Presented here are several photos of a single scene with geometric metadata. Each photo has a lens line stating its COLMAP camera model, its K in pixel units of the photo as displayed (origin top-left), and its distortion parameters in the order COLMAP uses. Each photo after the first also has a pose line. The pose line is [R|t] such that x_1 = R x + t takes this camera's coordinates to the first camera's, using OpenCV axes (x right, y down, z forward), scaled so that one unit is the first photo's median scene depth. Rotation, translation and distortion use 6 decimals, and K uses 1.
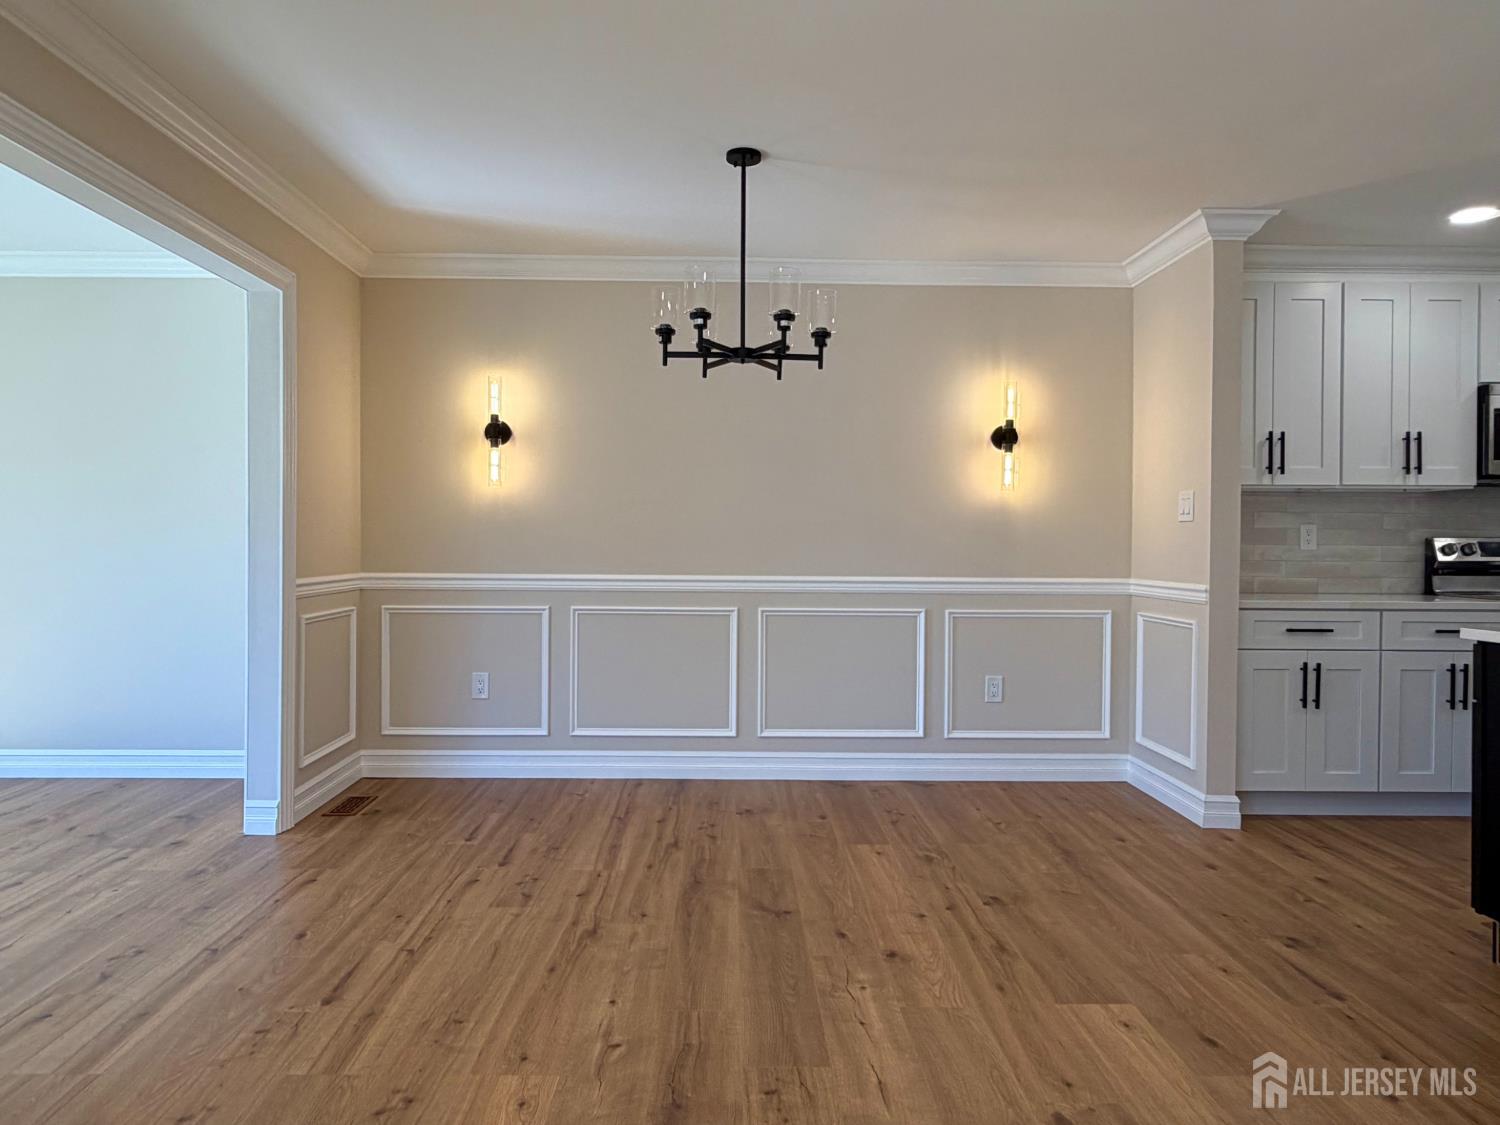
lens RADIAL K [[975.2, 0, 738.9], [0, 975.2, 555.5], [0, 0, 1]] dist [-0.001826, 0.002104]
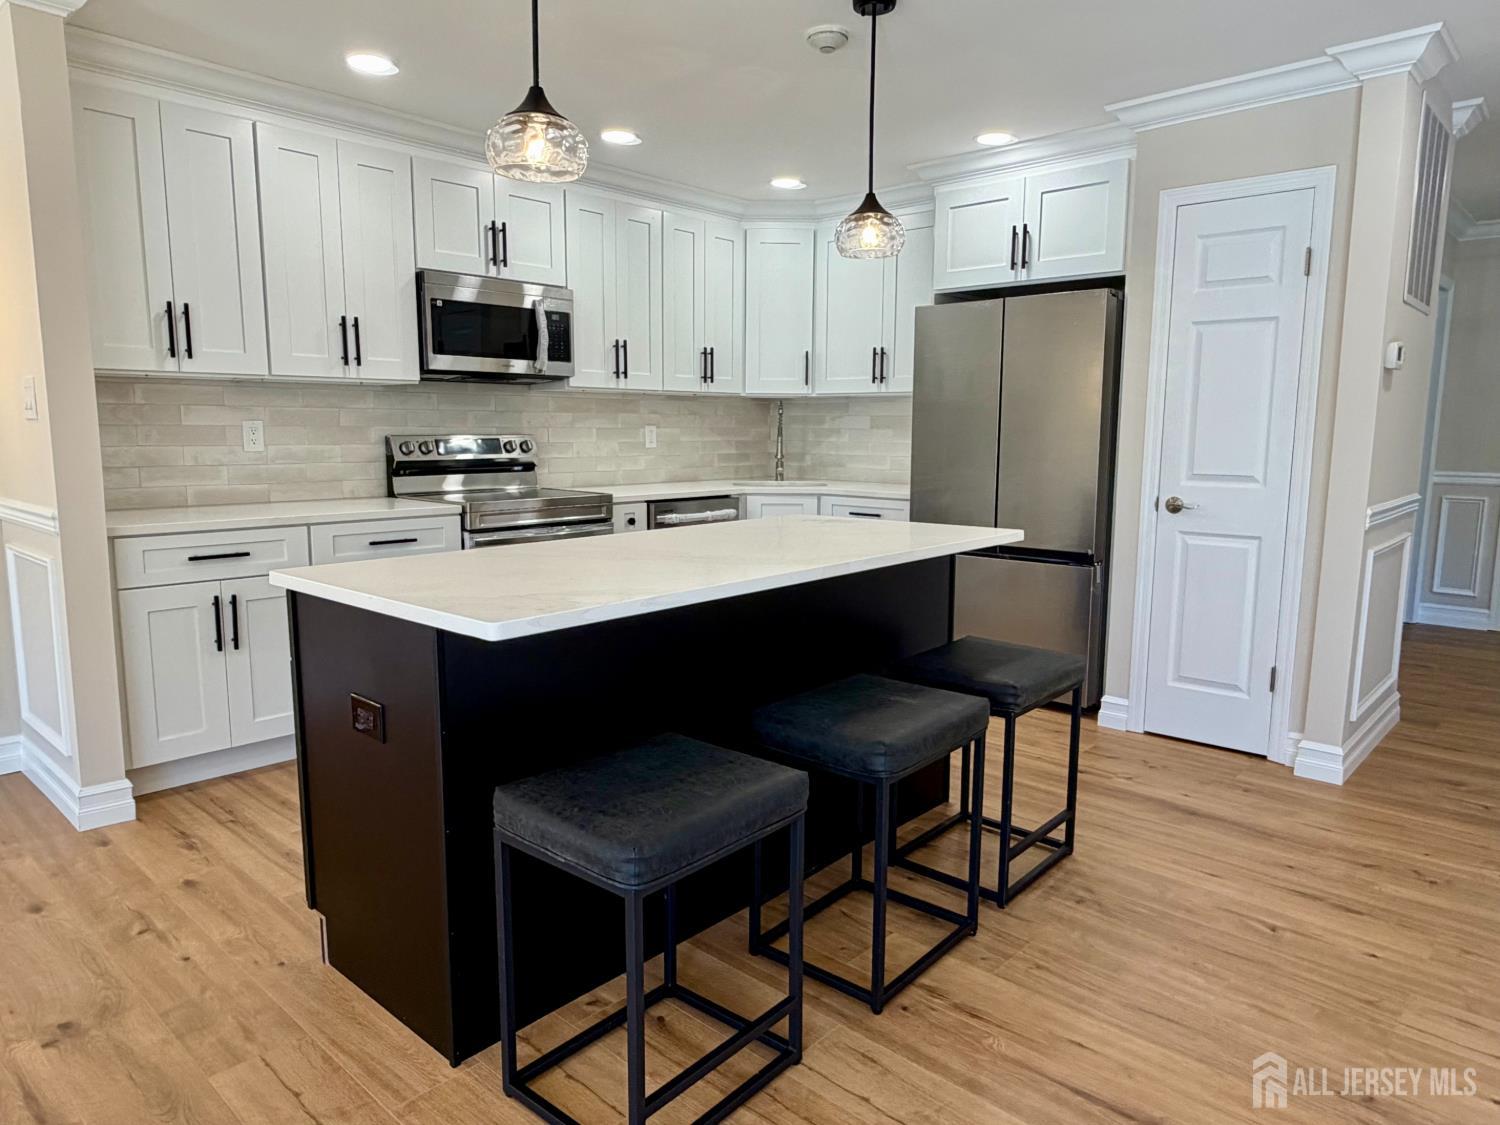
lens RADIAL K [[975.2, 0, 743.8], [0, 975.2, 565.2], [0, 0, 1]] dist [-0.001826, 0.002104]
pose [[0.688401, -0.104667, 0.717739, 0.279753], [0.006973, 0.990443, 0.137748, -0.023031], [-0.725297, -0.089821, 0.682551, 0.117487]]
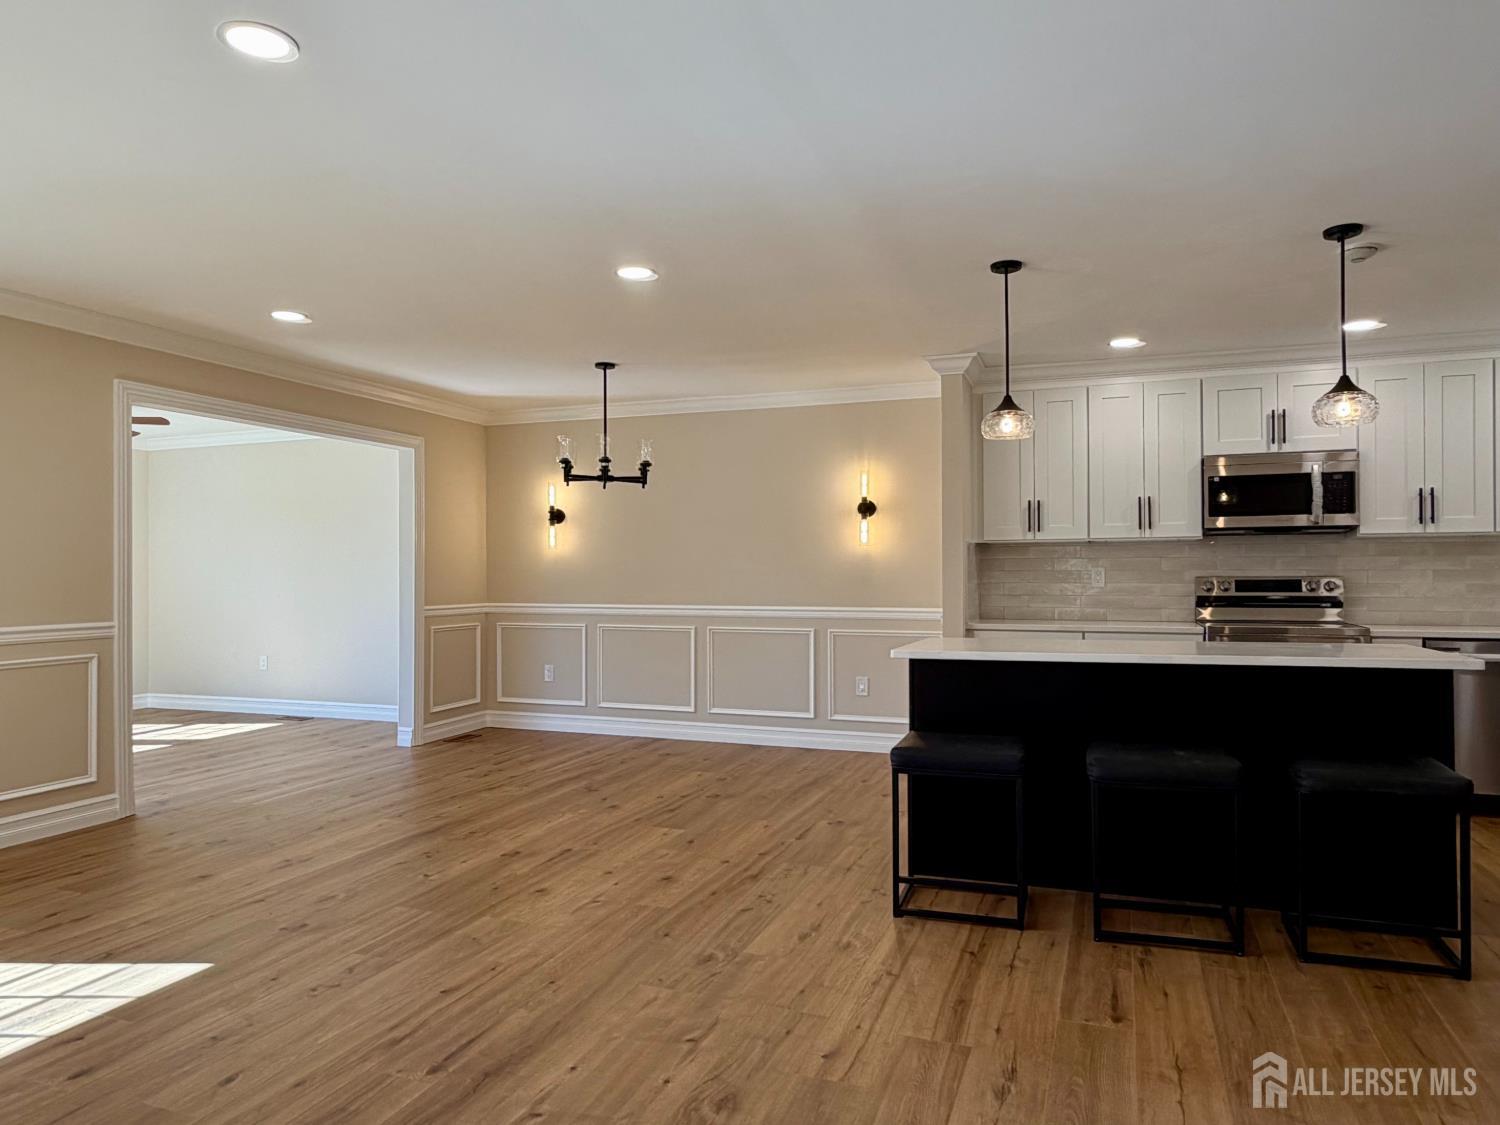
lens RADIAL K [[975.2, 0, 750.7], [0, 975.2, 570.4], [0, 0, 1]] dist [-0.001826, 0.002104]
pose [[0.932168, -0.010212, -0.361883, 0.669582], [0.003925, 0.999828, -0.018104, -0.006602], [0.362005, 0.015456, 0.932048, -0.406657]]
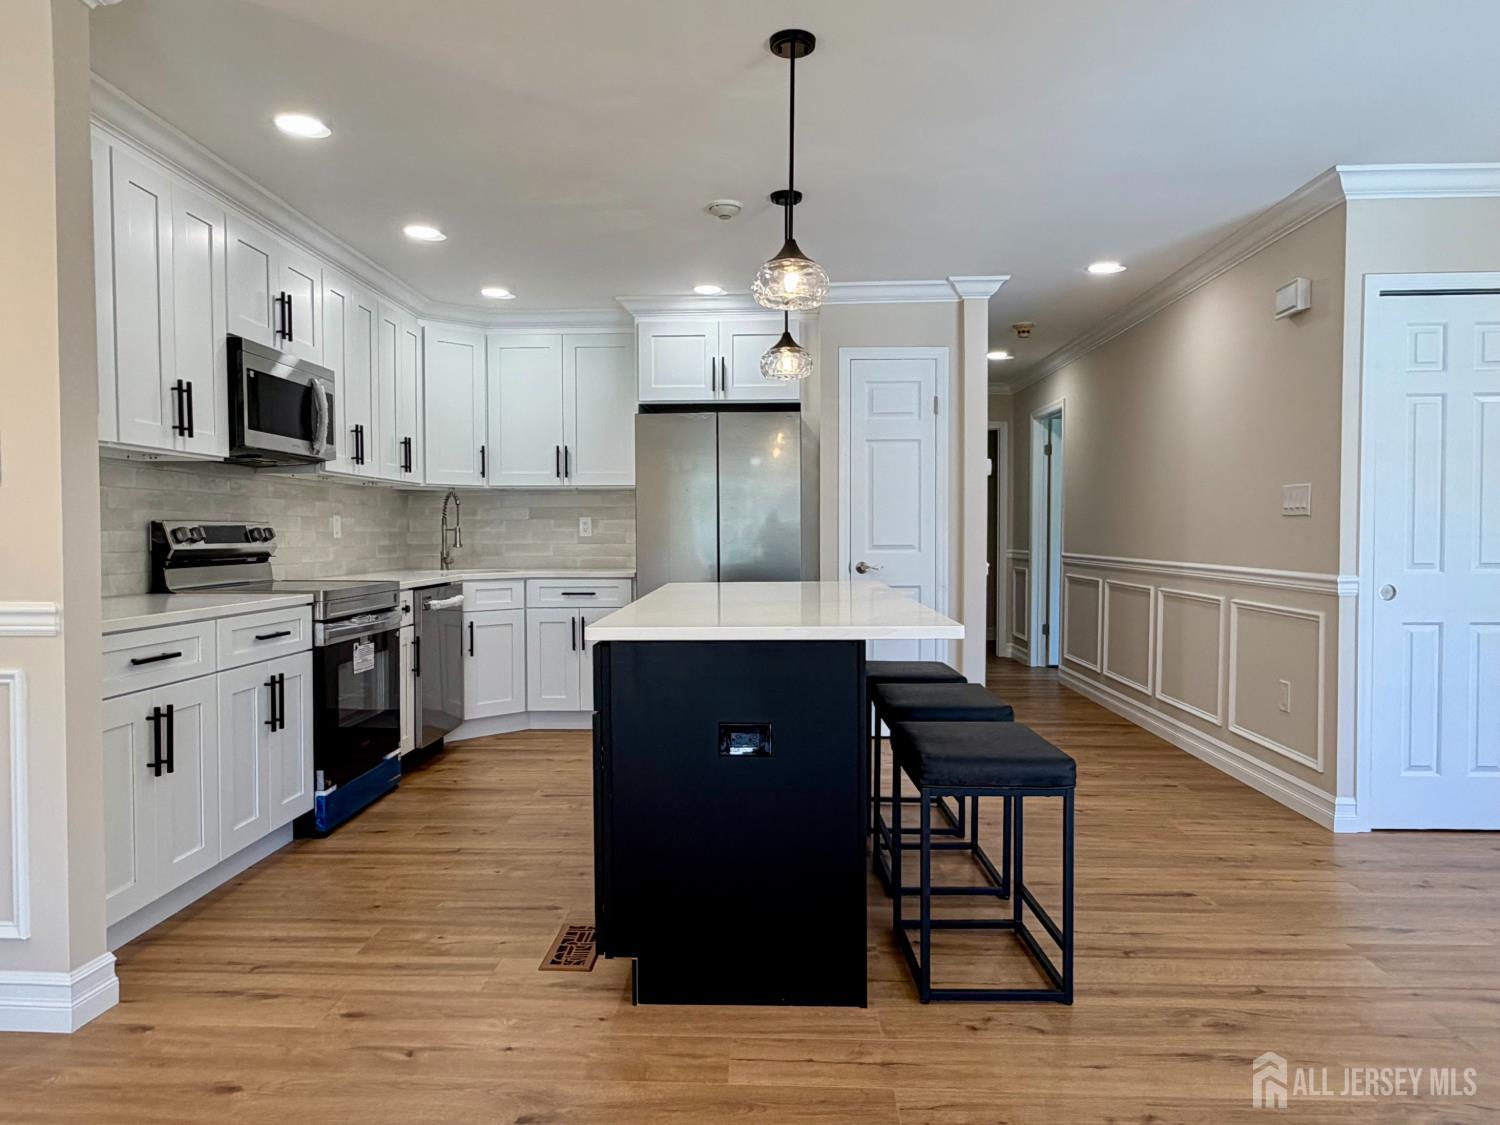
lens RADIAL K [[975.2, 0, 738.7], [0, 975.2, 561.7], [0, 0, 1]] dist [-0.001826, 0.002104]
pose [[0.057898, -0.035688, 0.997684, -0.048046], [0.015208, 0.999276, 0.034863, -0.005688], [-0.998207, 0.013154, 0.058399, 0.522930]]
